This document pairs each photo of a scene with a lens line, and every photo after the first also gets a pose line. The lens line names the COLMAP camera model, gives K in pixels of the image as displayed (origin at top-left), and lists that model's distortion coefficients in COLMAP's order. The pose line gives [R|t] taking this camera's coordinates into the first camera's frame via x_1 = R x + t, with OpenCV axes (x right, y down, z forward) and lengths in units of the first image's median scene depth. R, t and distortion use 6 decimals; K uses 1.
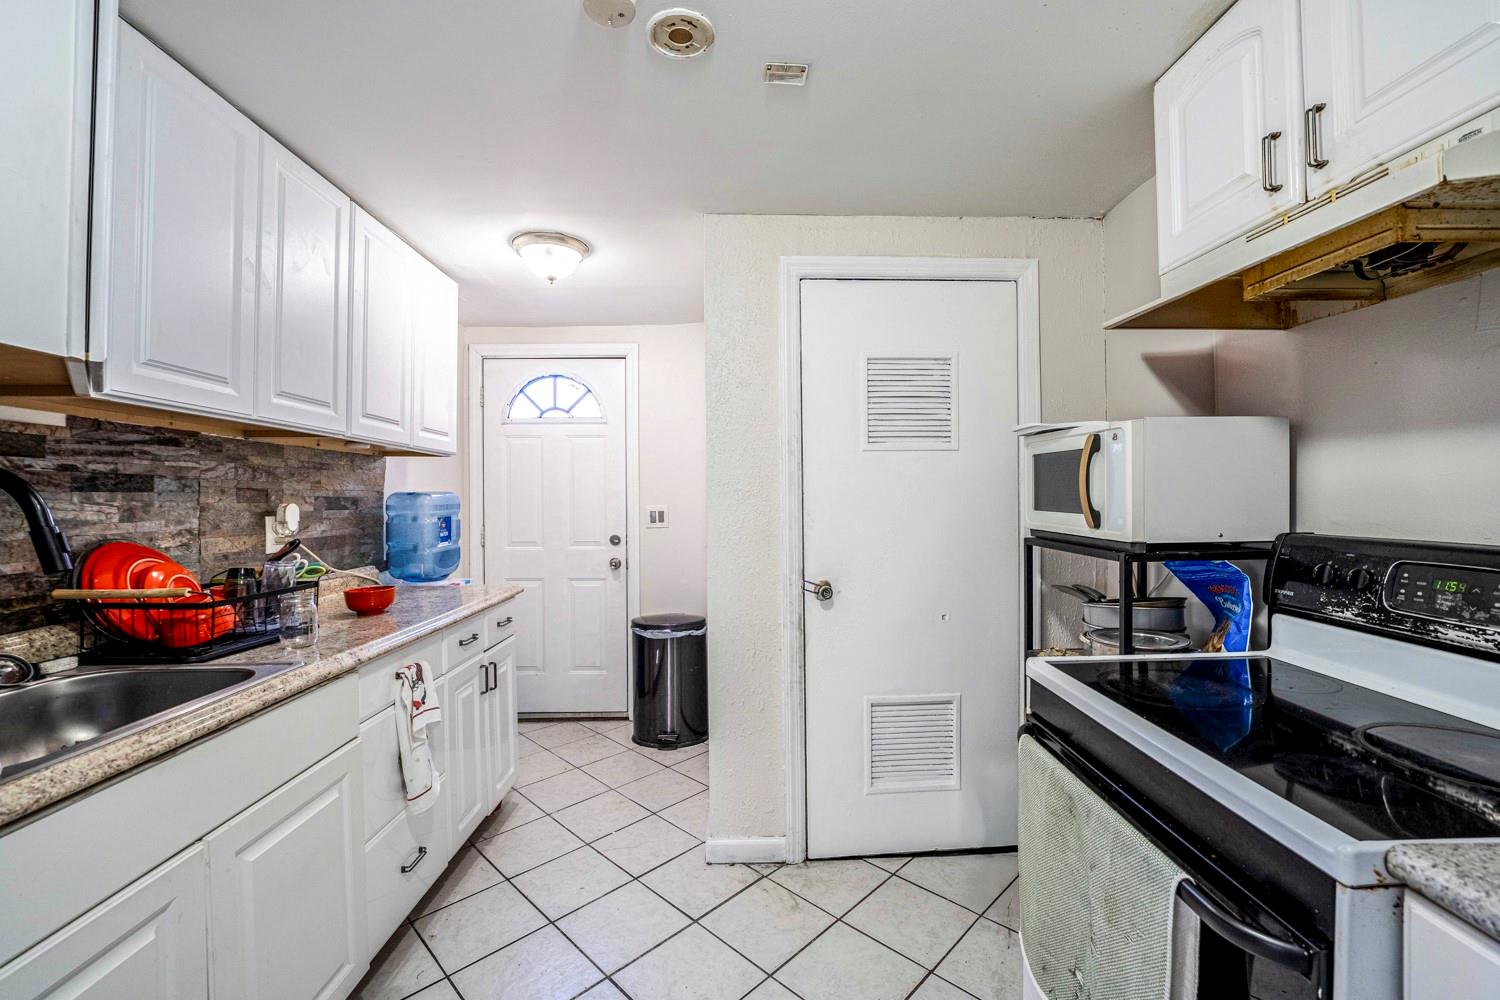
lens RADIAL K [[614.0, 0, 746.9], [0, 614.0, 499.8], [0, 0, 1]] dist [-0.026135, 0.002388]
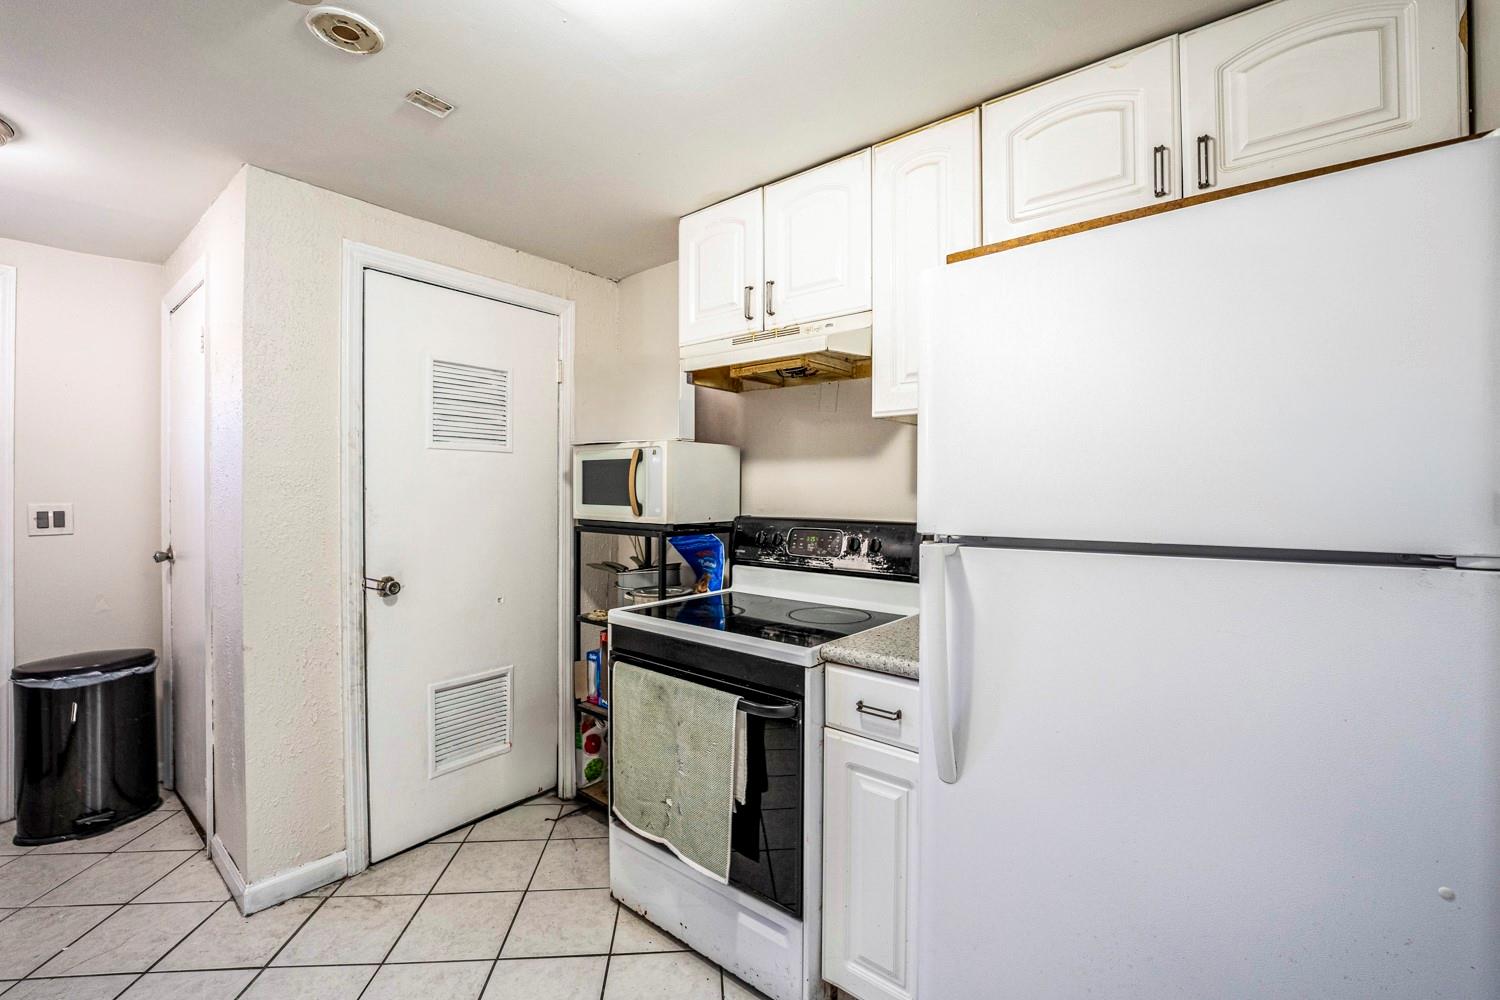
lens RADIAL K [[614.0, 0, 746.9], [0, 614.0, 499.8], [0, 0, 1]] dist [-0.026135, 0.002388]
pose [[0.663981, 0.001193, 0.747748, -0.256252], [-0.001816, 0.999998, 0.000018, 0.007180], [-0.747747, -0.001370, 0.663982, -0.102867]]
